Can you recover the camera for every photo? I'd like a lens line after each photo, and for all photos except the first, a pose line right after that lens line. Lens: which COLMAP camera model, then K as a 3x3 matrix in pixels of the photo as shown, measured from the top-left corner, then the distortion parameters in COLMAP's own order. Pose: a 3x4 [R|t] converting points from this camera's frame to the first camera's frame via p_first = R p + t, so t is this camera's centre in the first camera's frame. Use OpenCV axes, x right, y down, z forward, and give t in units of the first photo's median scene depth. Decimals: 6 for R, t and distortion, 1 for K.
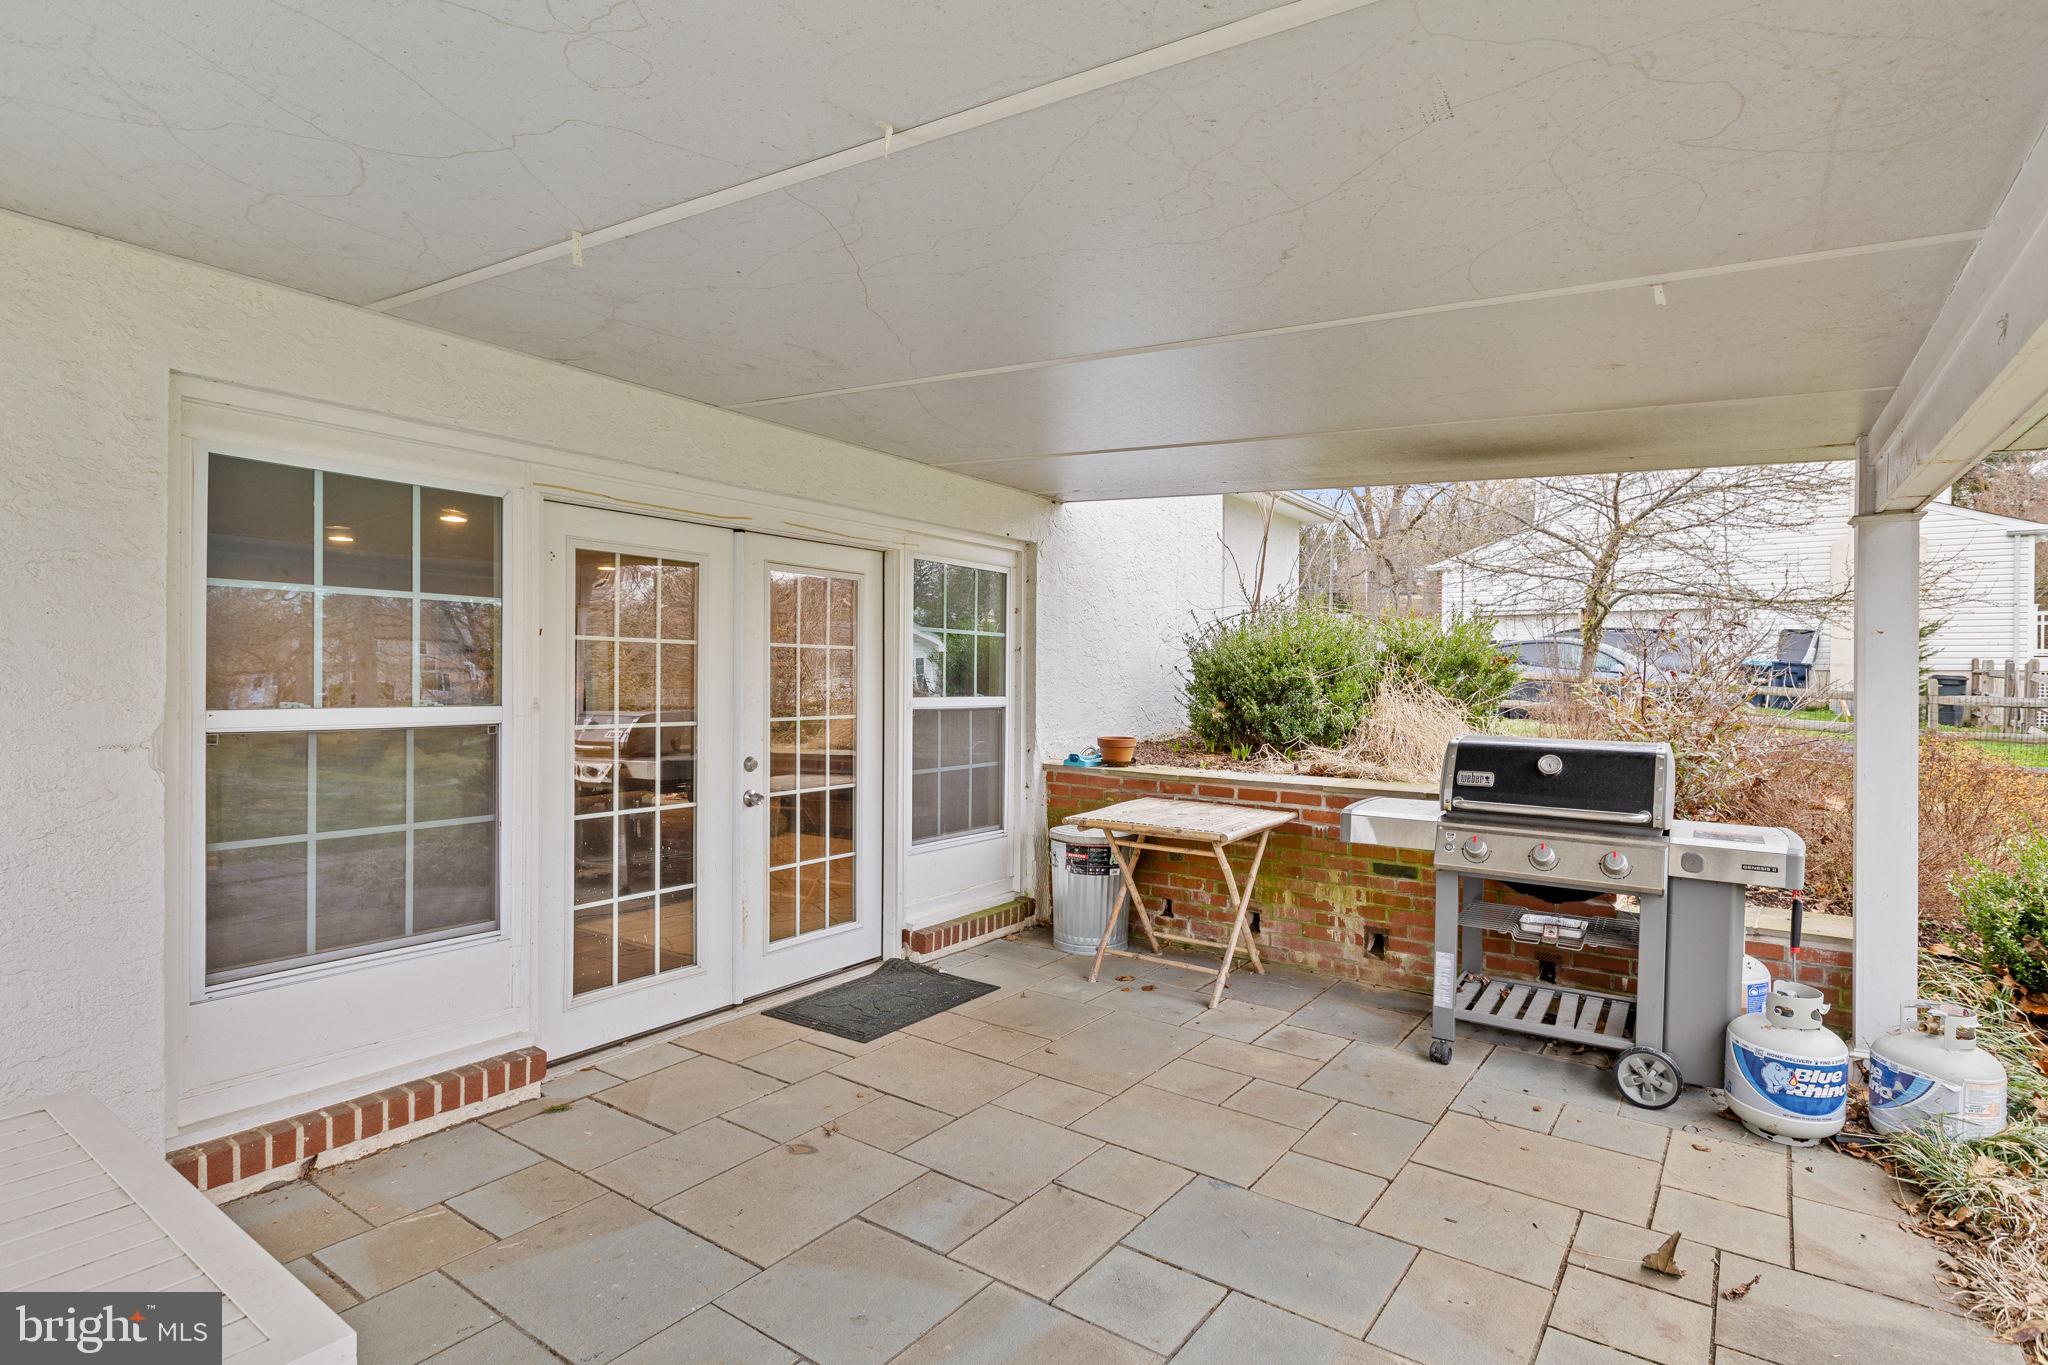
lens RADIAL K [[954.7, 0, 1024.0], [0, 954.7, 682.5], [0, 0, 1]] dist [0.000212, -0.000077]
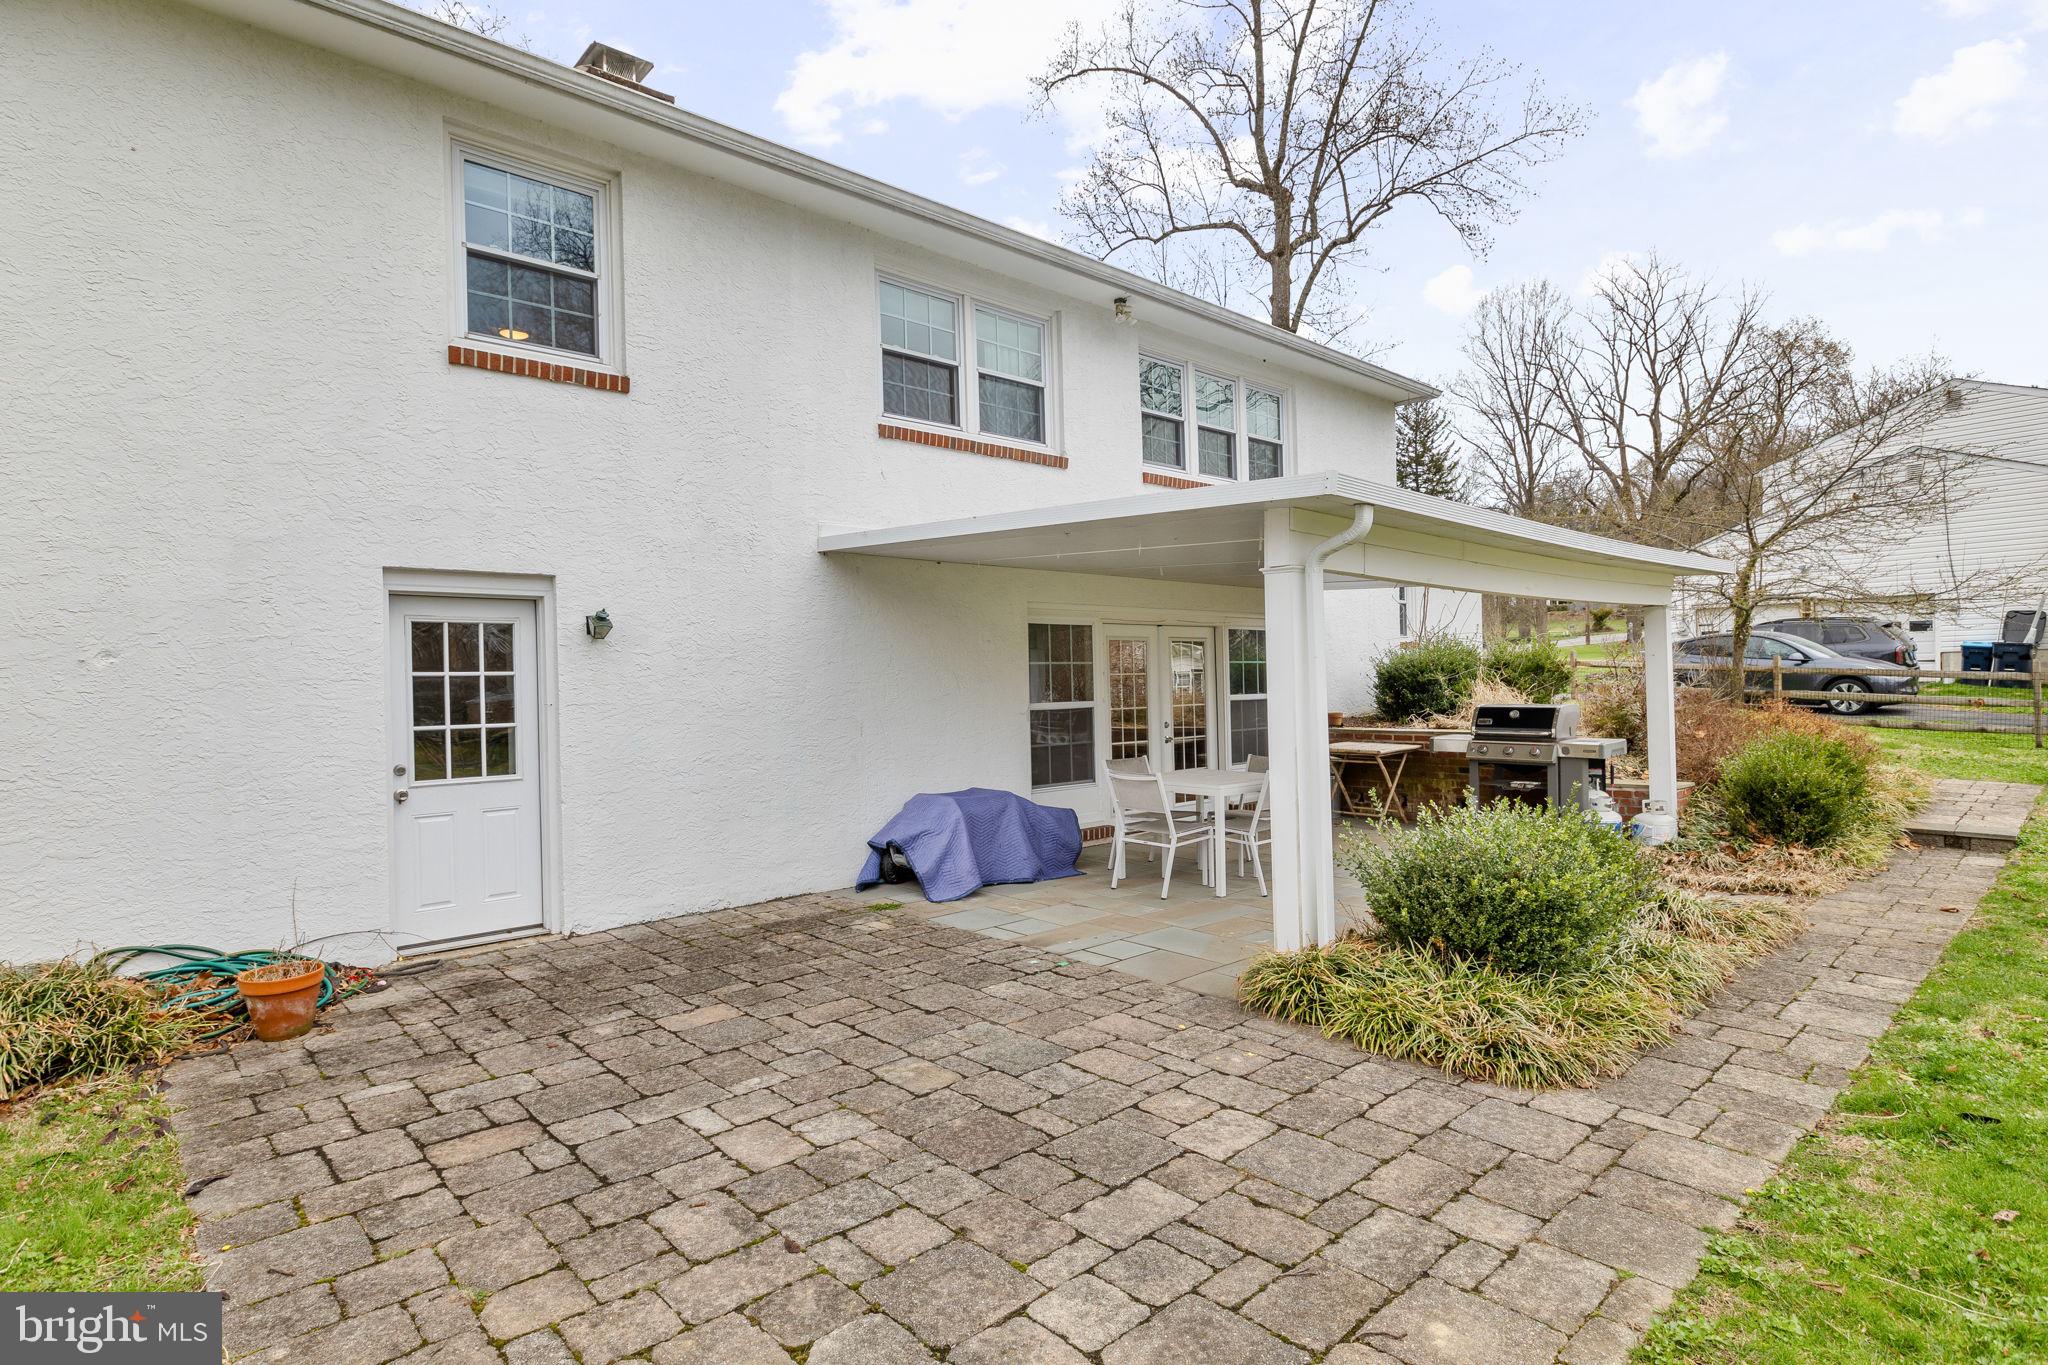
lens RADIAL K [[1214.7, 0, 1024.0], [0, 1214.7, 682.5], [0, 0, 1]] dist [0.000384, 0.000198]
pose [[0.983435, -0.031388, -0.178523, -0.084842], [0.030786, 0.999507, -0.006142, -0.009175], [0.178628, 0.000544, 0.983917, -1.685003]]
